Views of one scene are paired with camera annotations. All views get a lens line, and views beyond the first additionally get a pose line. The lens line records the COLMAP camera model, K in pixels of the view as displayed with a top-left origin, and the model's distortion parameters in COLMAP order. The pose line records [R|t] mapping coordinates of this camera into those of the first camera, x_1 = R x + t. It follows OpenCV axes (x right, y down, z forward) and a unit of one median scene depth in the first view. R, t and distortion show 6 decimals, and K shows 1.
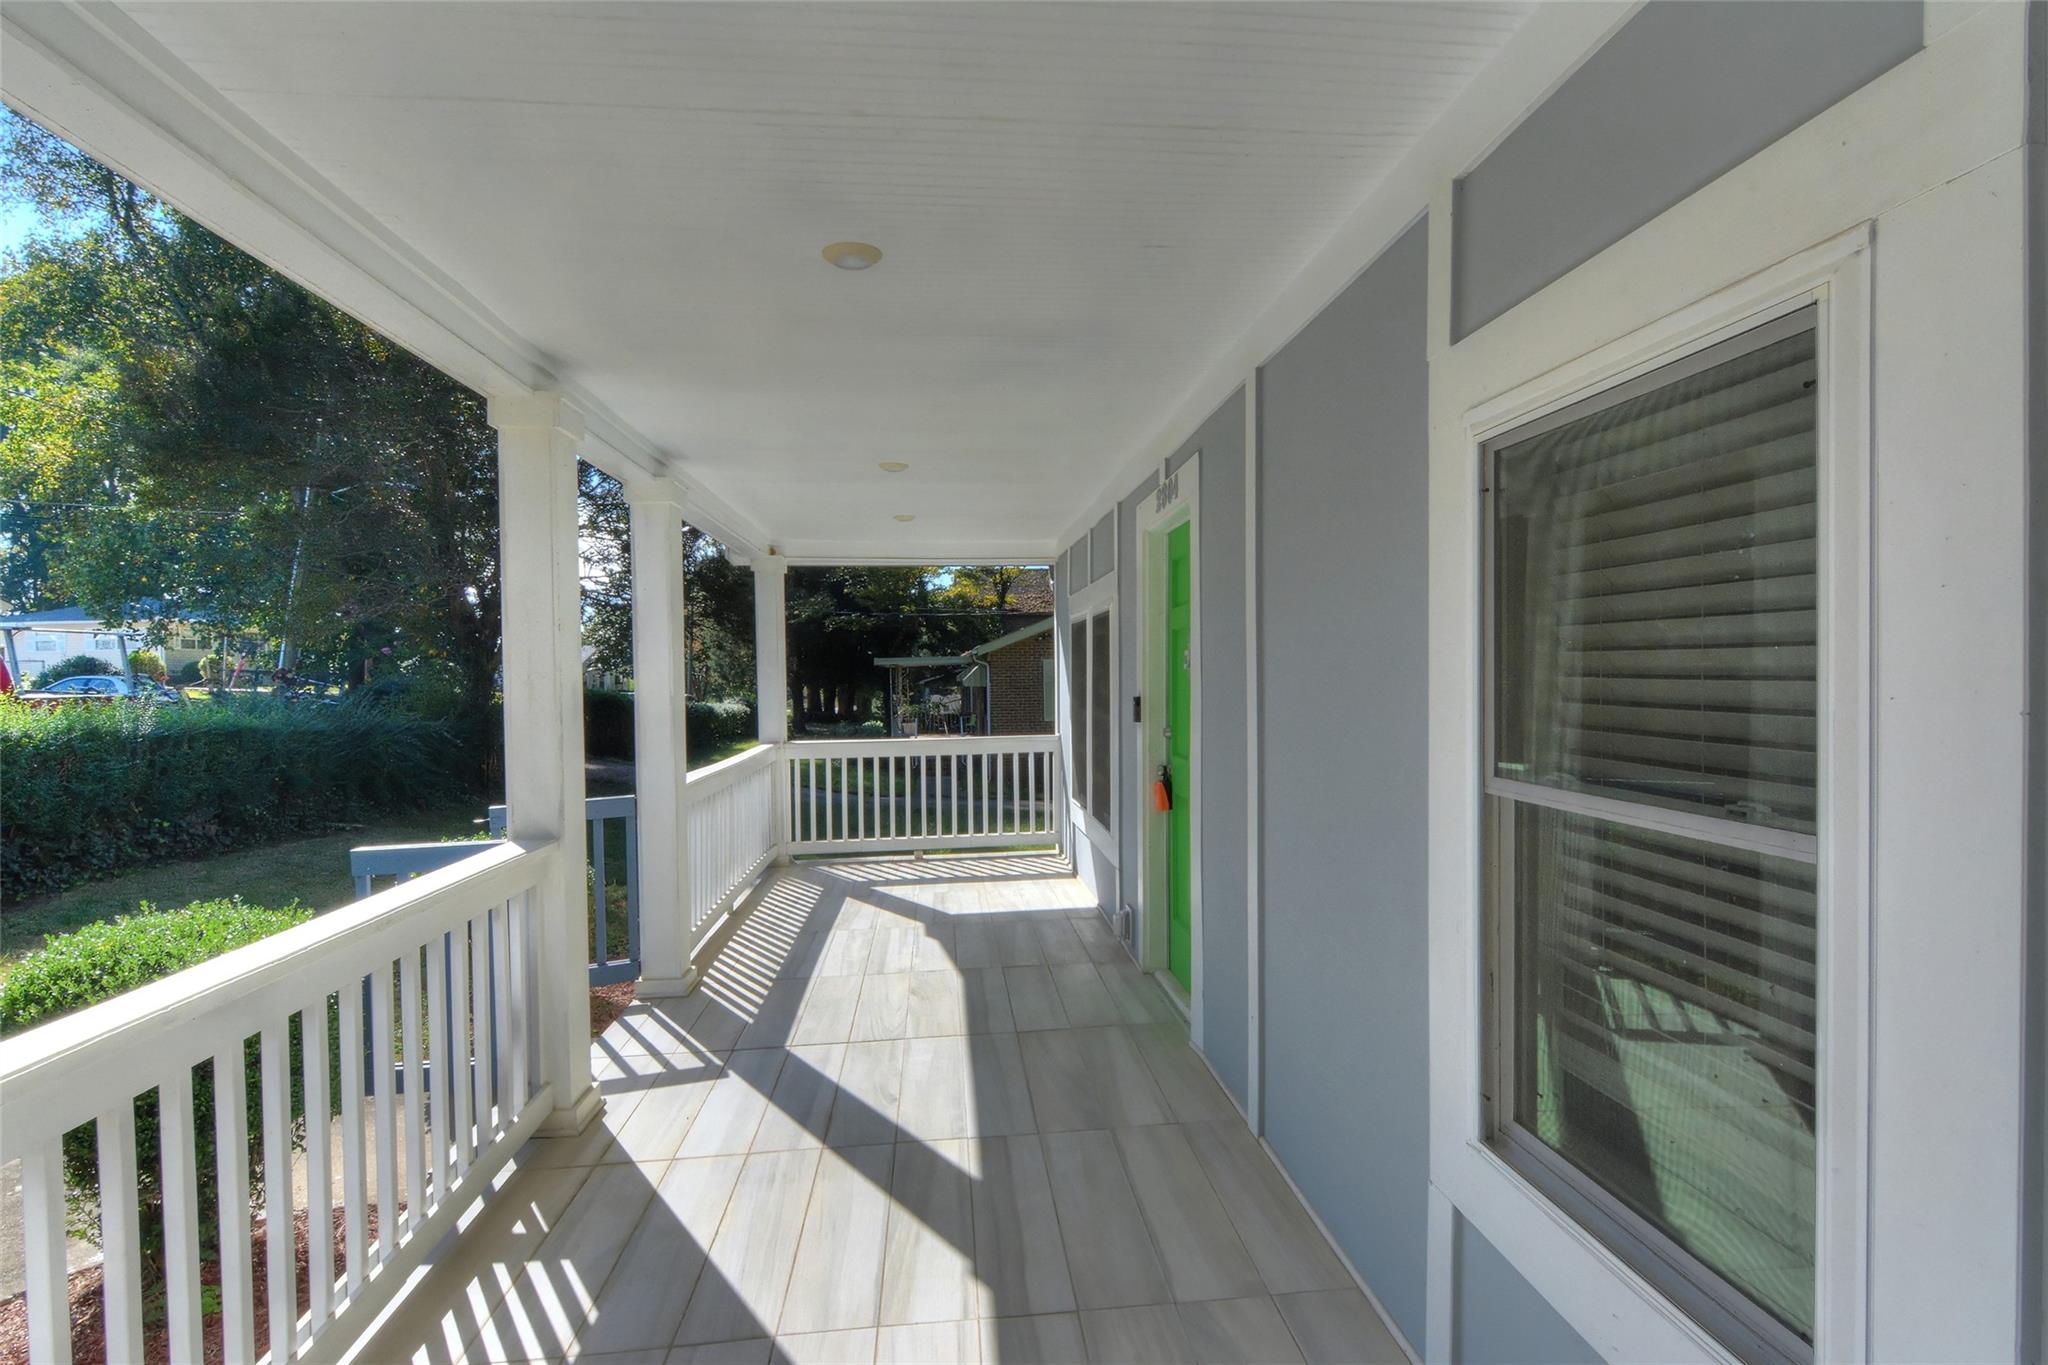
lens RADIAL K [[1012.5, 0, 1024.0], [0, 1012.5, 682.5], [0, 0, 1]] dist [0.004341, -0.001247]
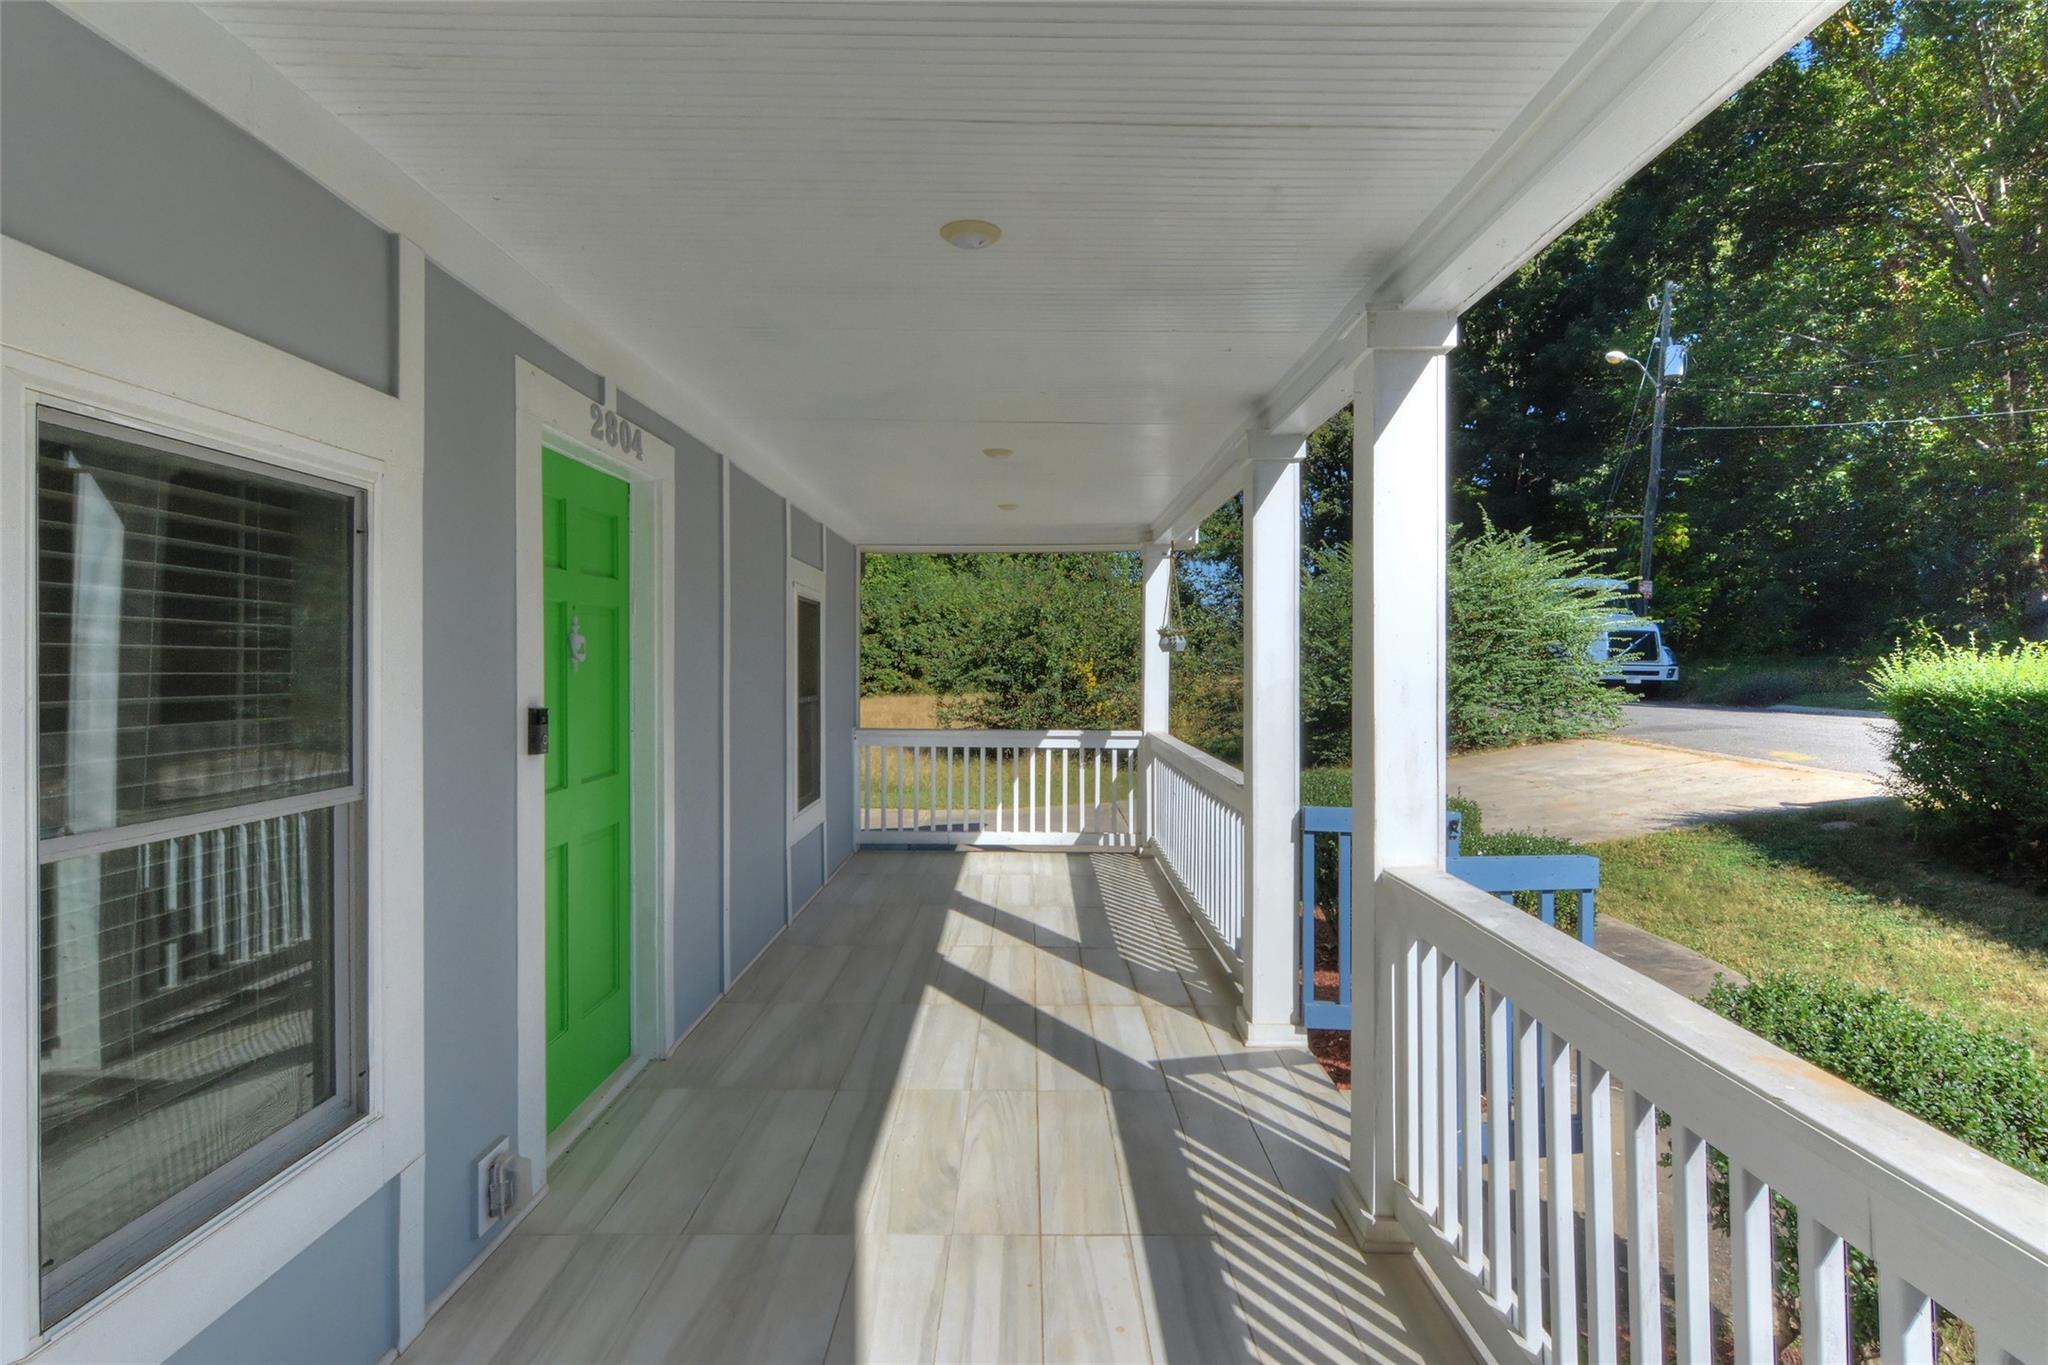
lens RADIAL K [[1012.5, 0, 1024.0], [0, 1012.5, 682.5], [0, 0, 1]] dist [0.004341, -0.001247]
pose [[-0.995984, 0.015080, 0.088254, -0.262988], [0.017953, 0.999331, 0.031852, -0.016198], [-0.087714, 0.033308, -0.995589, 1.987416]]
